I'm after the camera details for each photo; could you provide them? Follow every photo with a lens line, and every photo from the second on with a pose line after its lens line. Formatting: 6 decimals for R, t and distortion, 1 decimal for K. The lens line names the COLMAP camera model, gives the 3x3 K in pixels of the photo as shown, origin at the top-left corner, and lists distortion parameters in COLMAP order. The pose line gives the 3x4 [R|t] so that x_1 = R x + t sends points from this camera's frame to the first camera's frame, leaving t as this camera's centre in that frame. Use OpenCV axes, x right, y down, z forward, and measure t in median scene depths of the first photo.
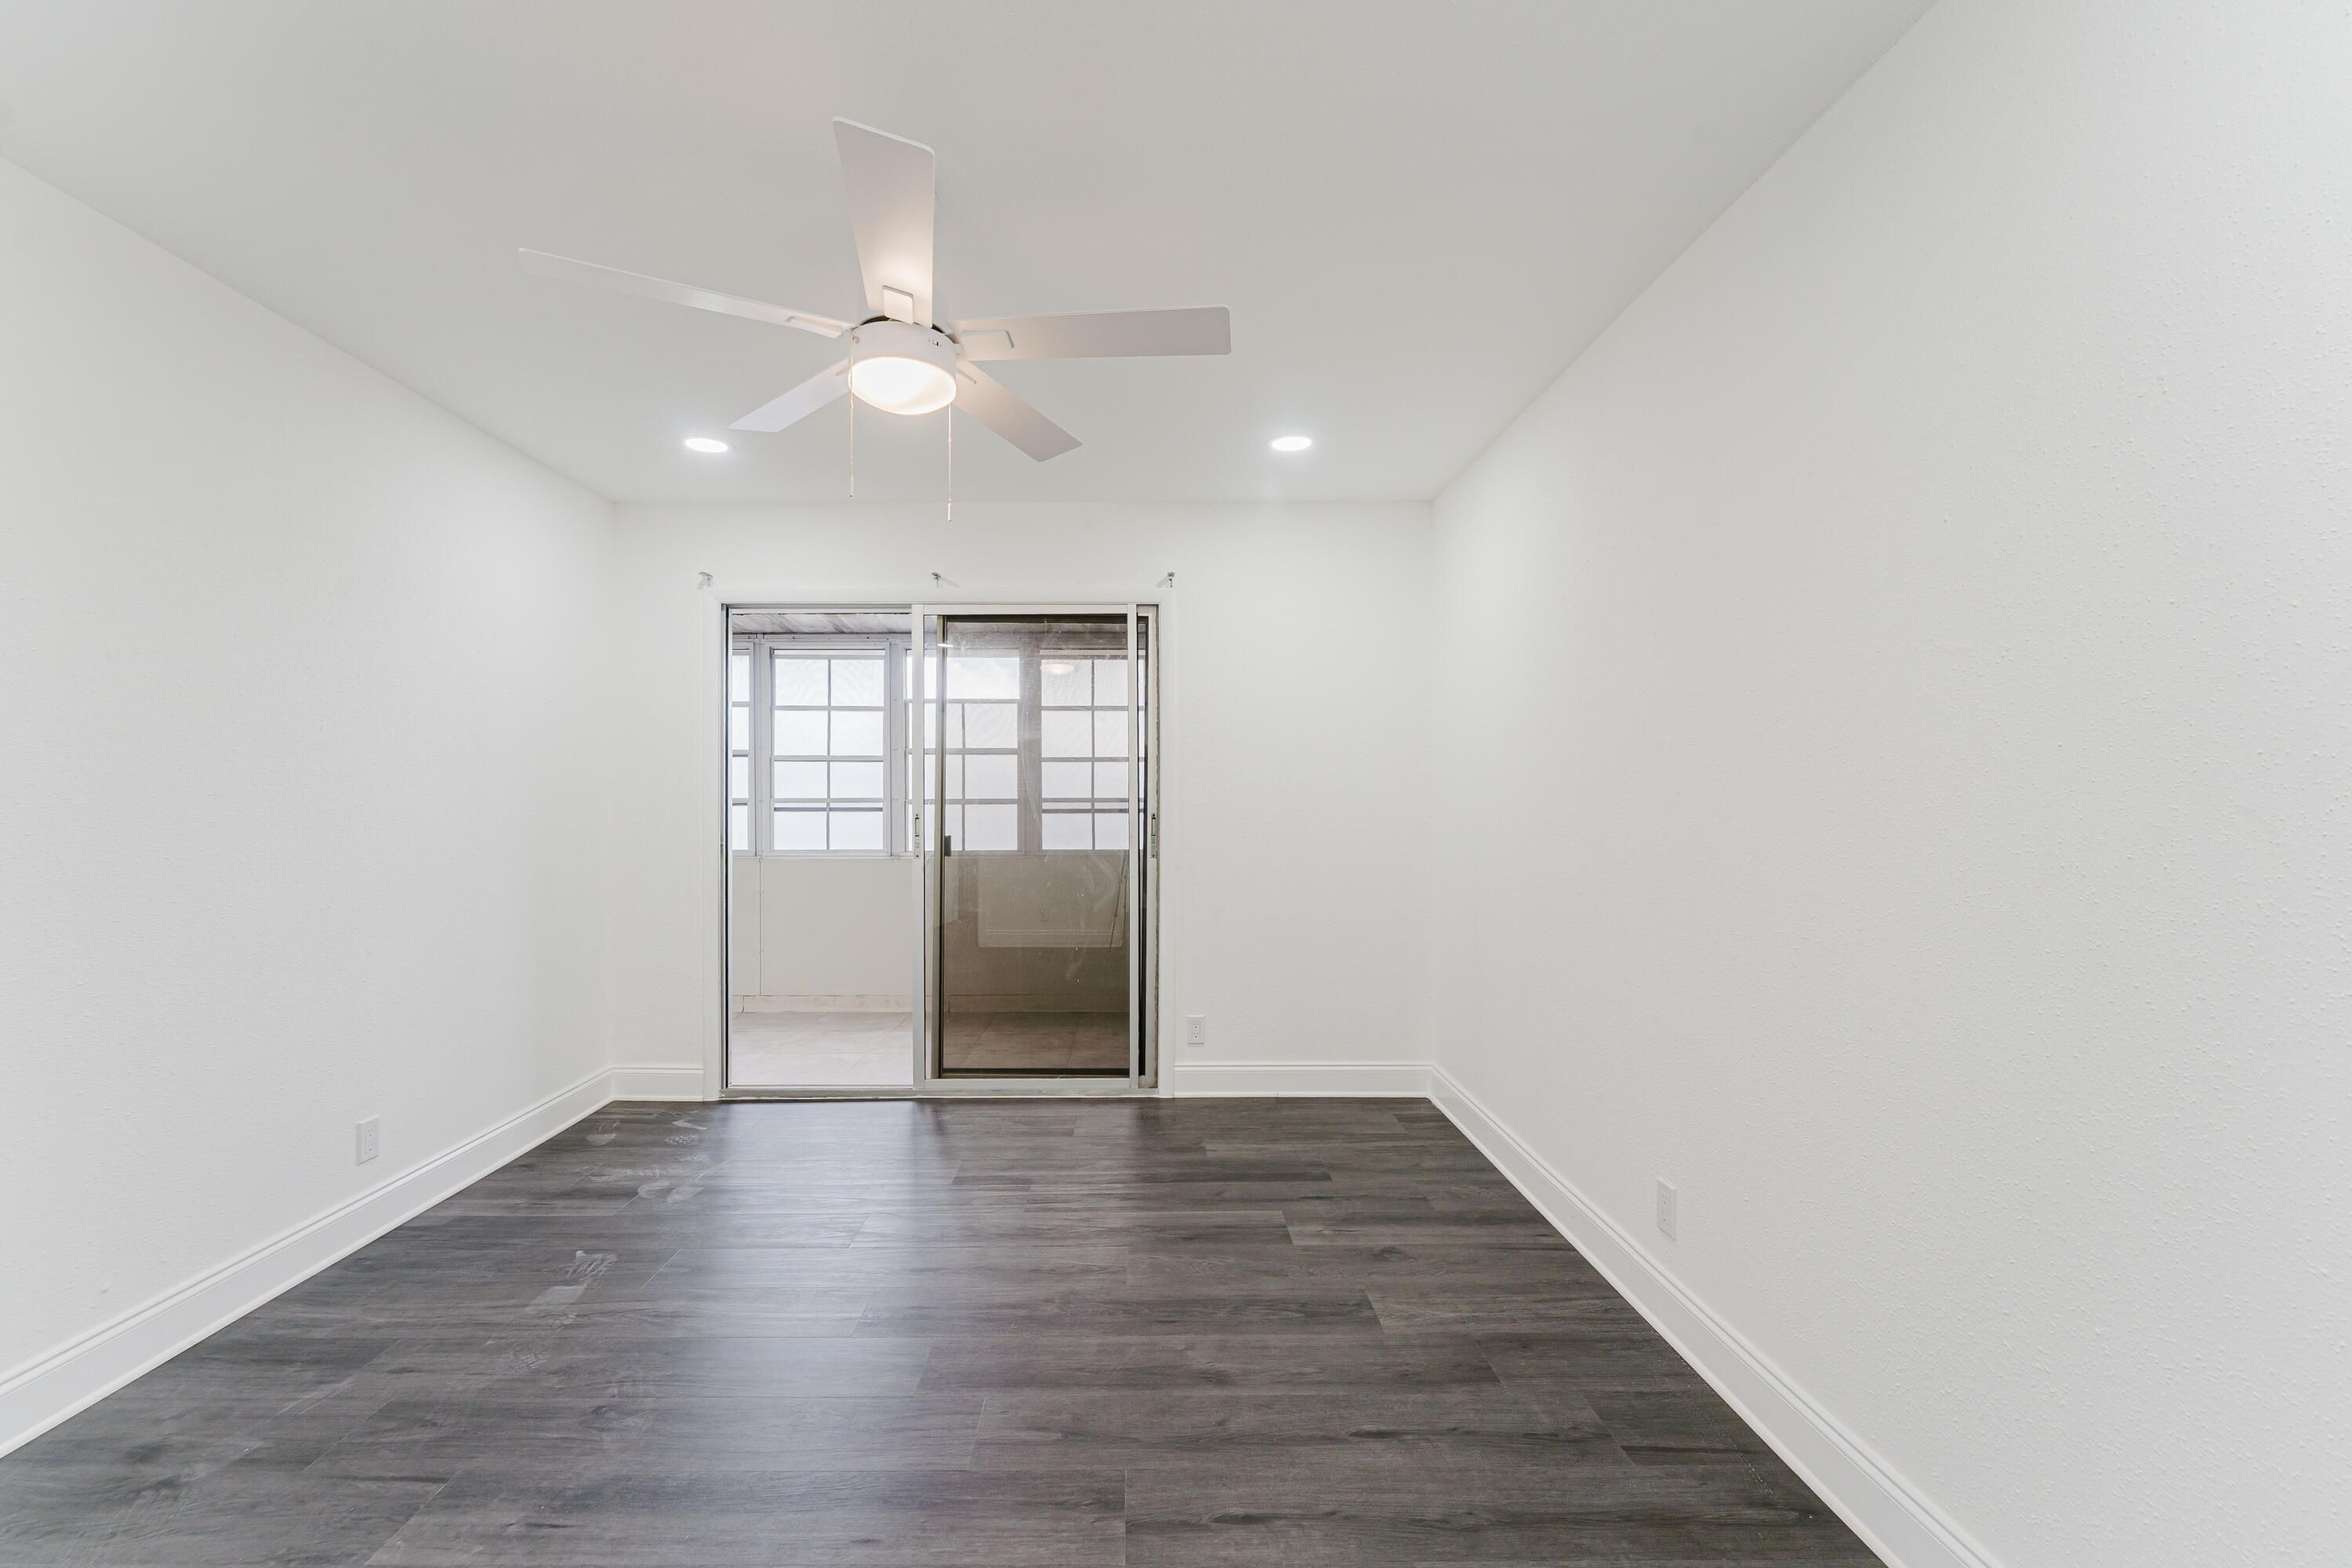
lens RADIAL K [[969.7, 0, 1172.0], [0, 969.7, 791.2], [0, 0, 1]] dist [-0.000347, -0.000469]
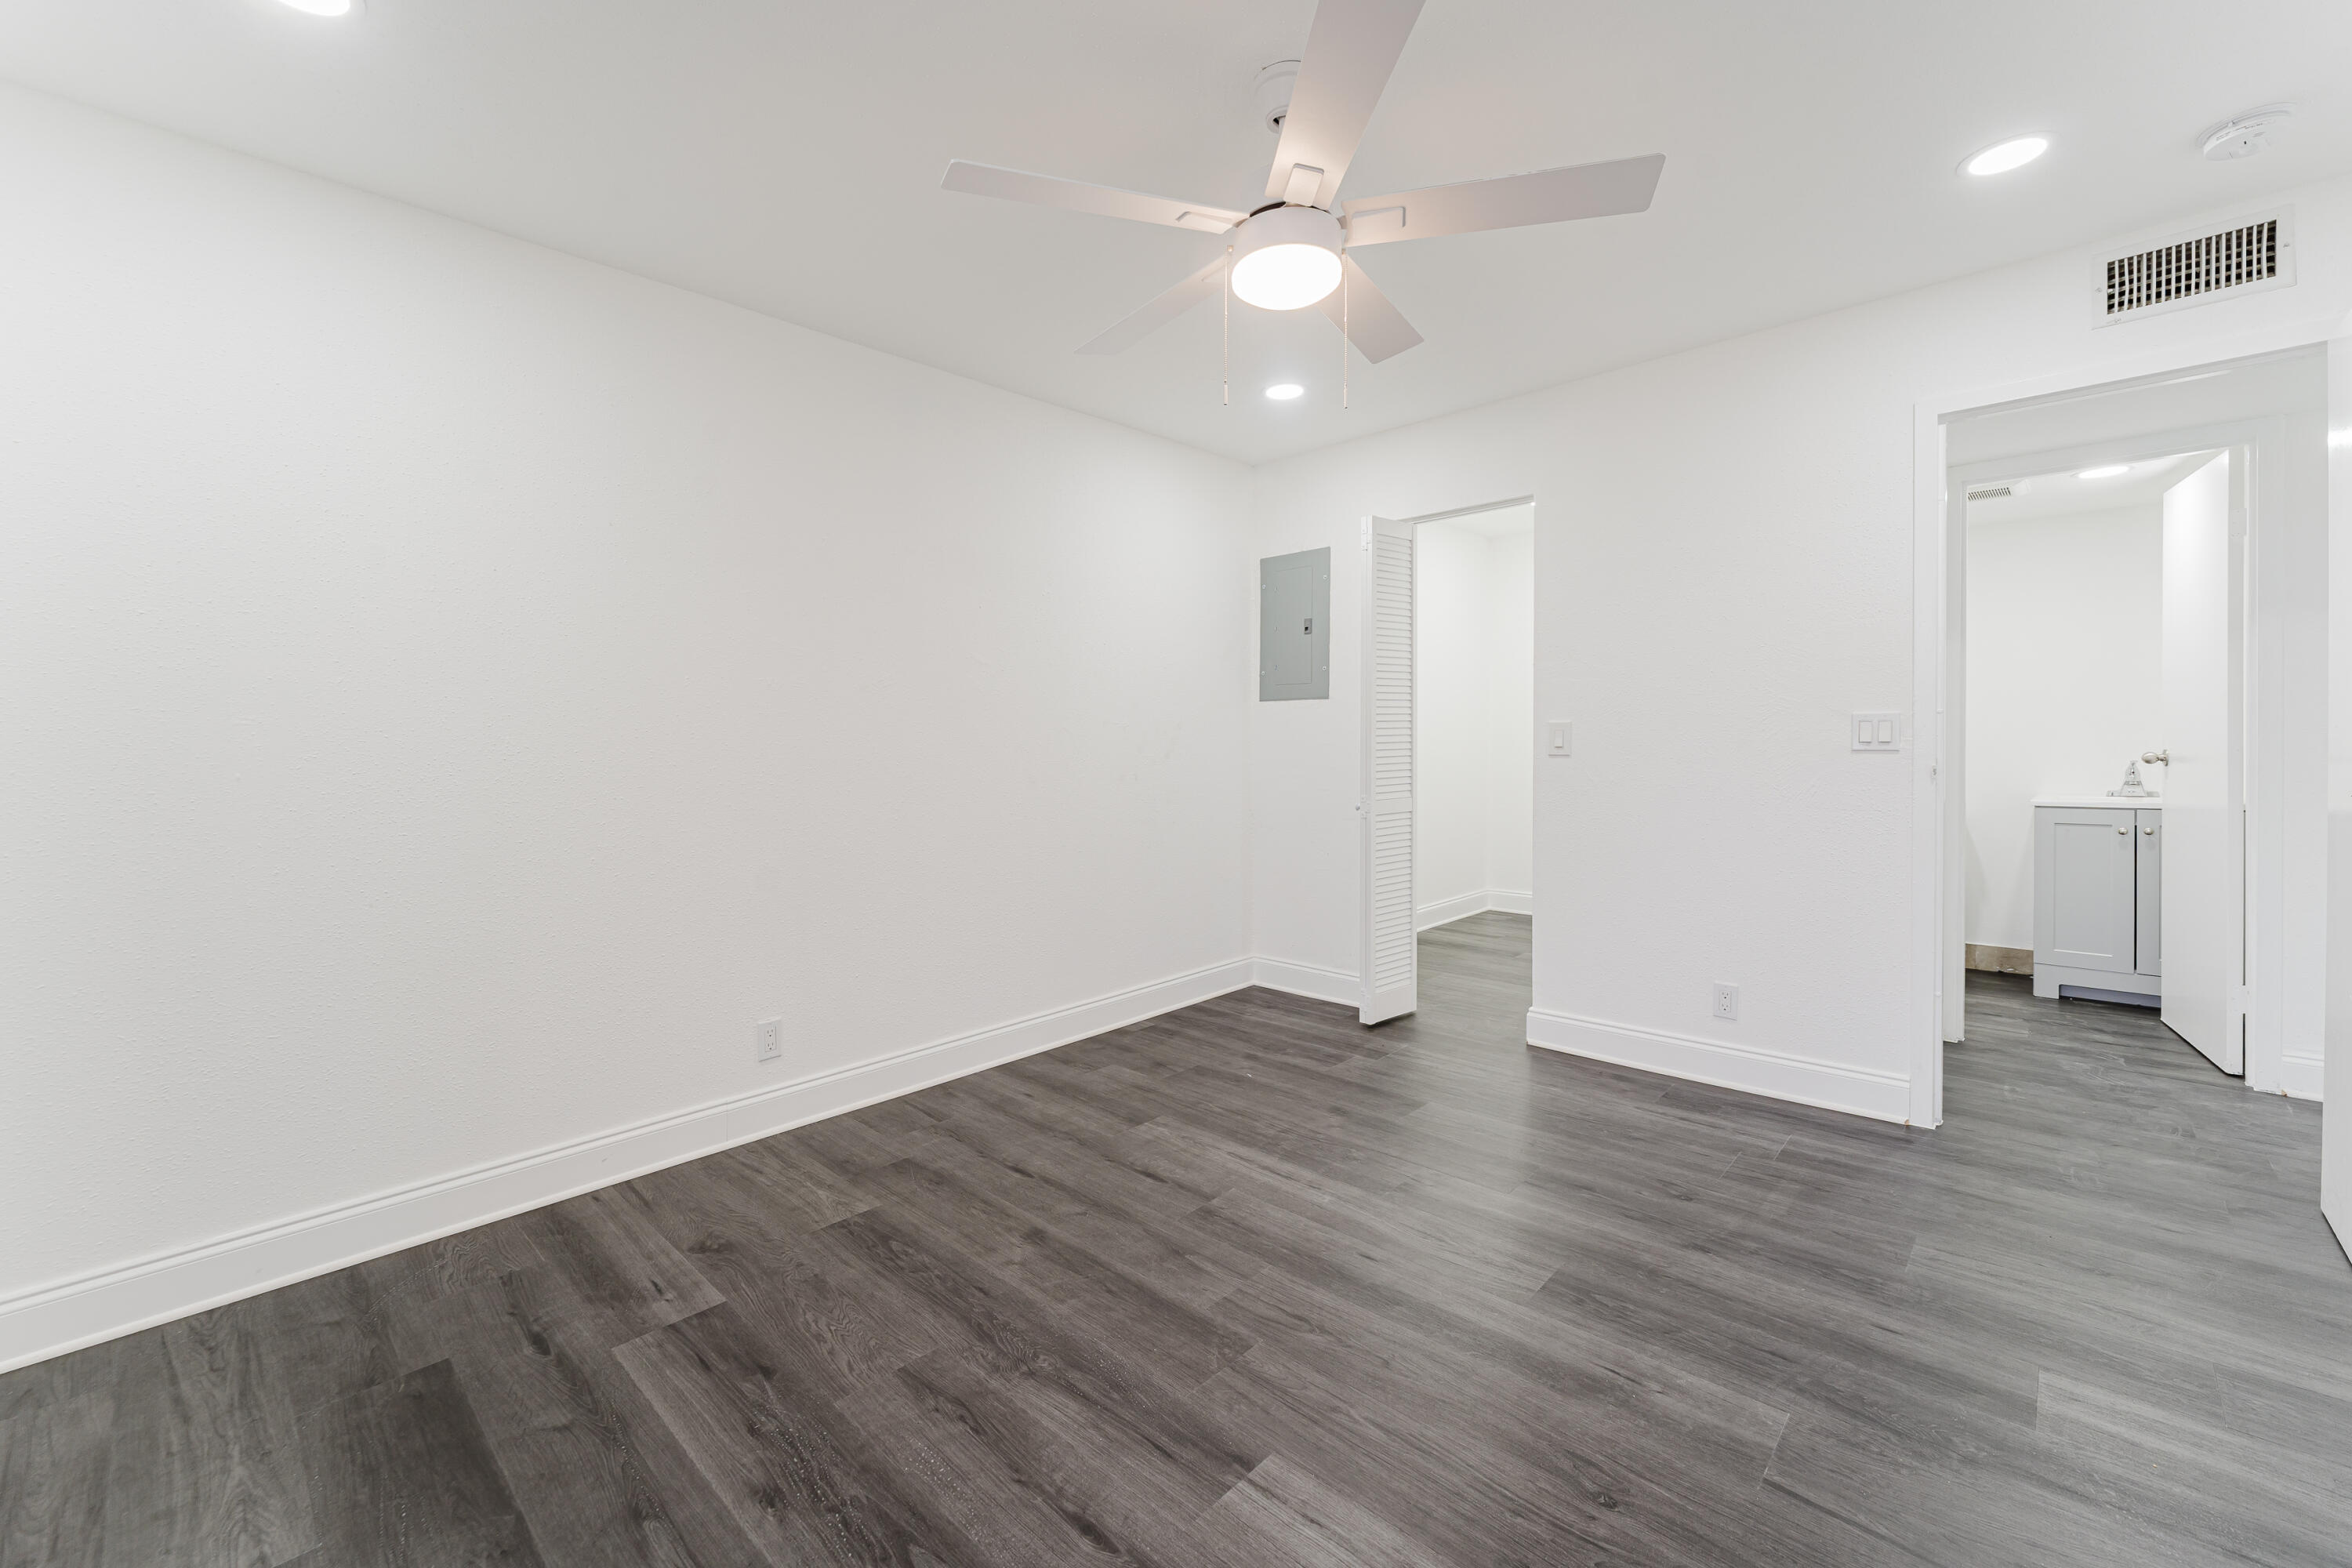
lens RADIAL K [[969.7, 0, 1129.6], [0, 969.7, 747.8], [0, 0, 1]] dist [-0.000347, -0.000469]
pose [[-0.680997, 0.007257, 0.732250, -0.782064], [0.008644, 0.999961, -0.001871, 0.050746], [-0.732235, 0.005055, -0.681033, 1.559726]]
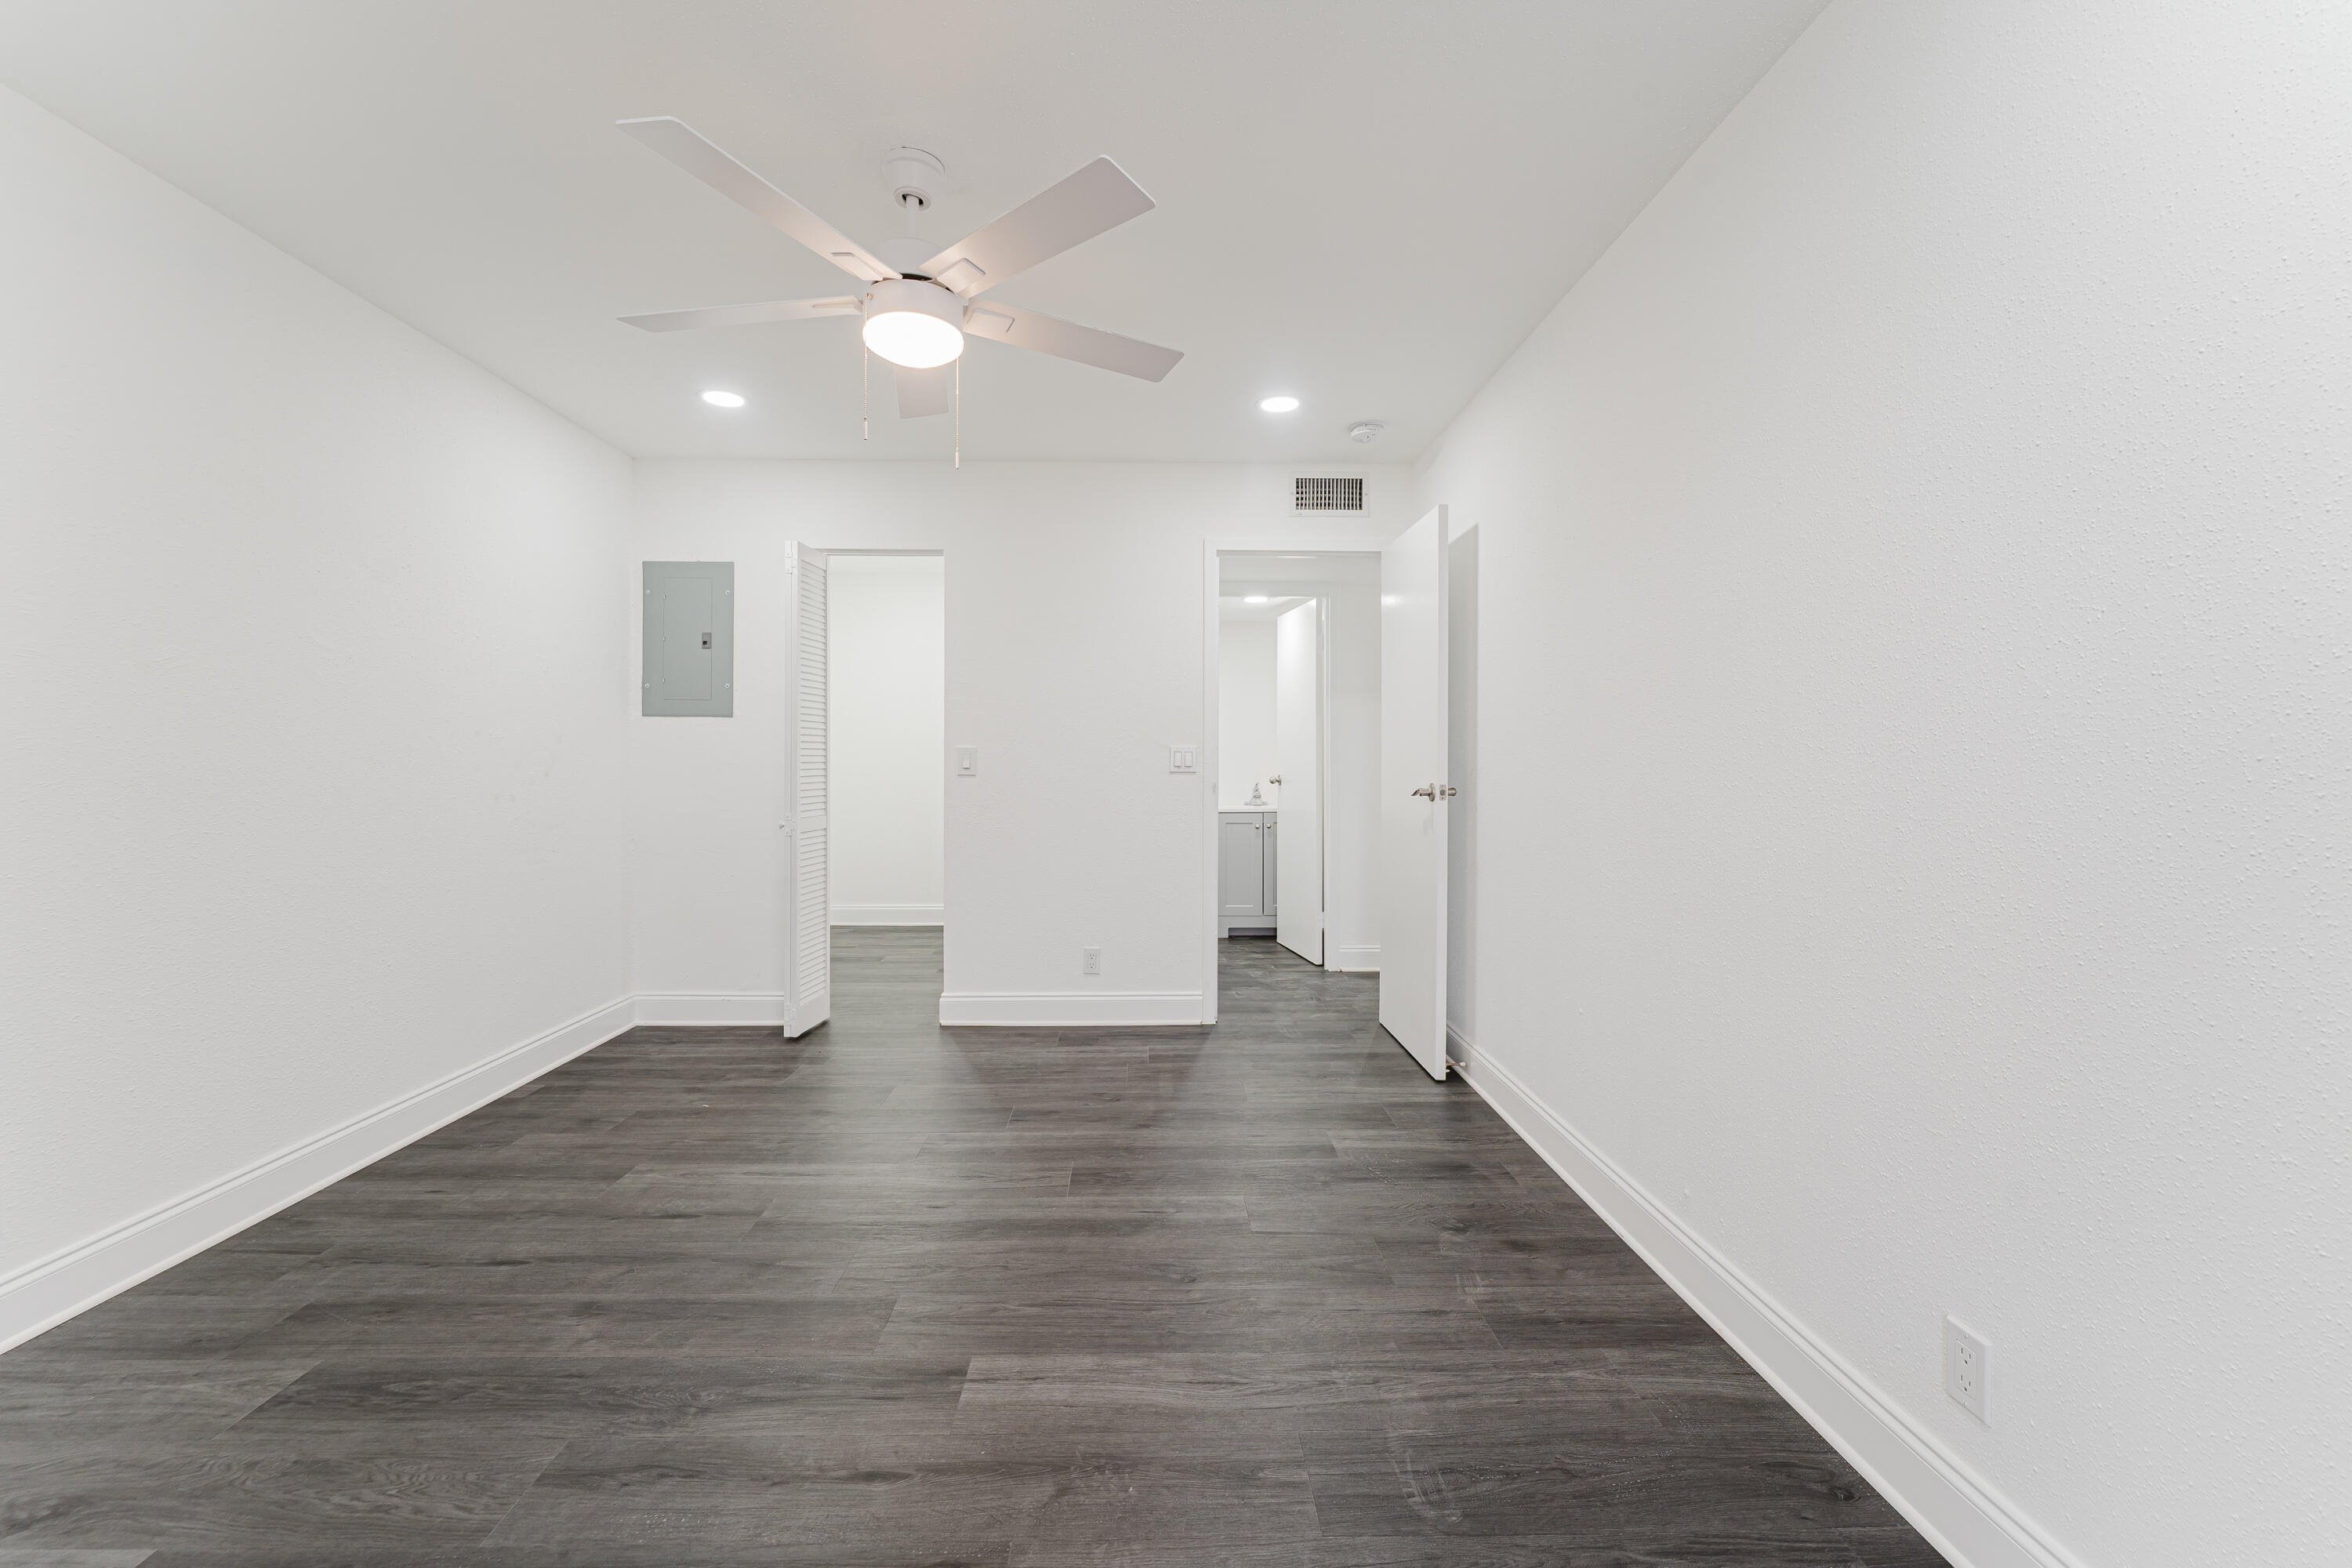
lens RADIAL K [[969.7, 0, 1164.4], [0, 969.7, 773.7], [0, 0, 1]] dist [-0.000347, -0.000469]
pose [[-0.999807, 0.000511, 0.019634, -0.513194], [0.000477, 0.999998, -0.001723, 0.066551], [-0.019635, -0.001713, -0.999806, 1.832377]]
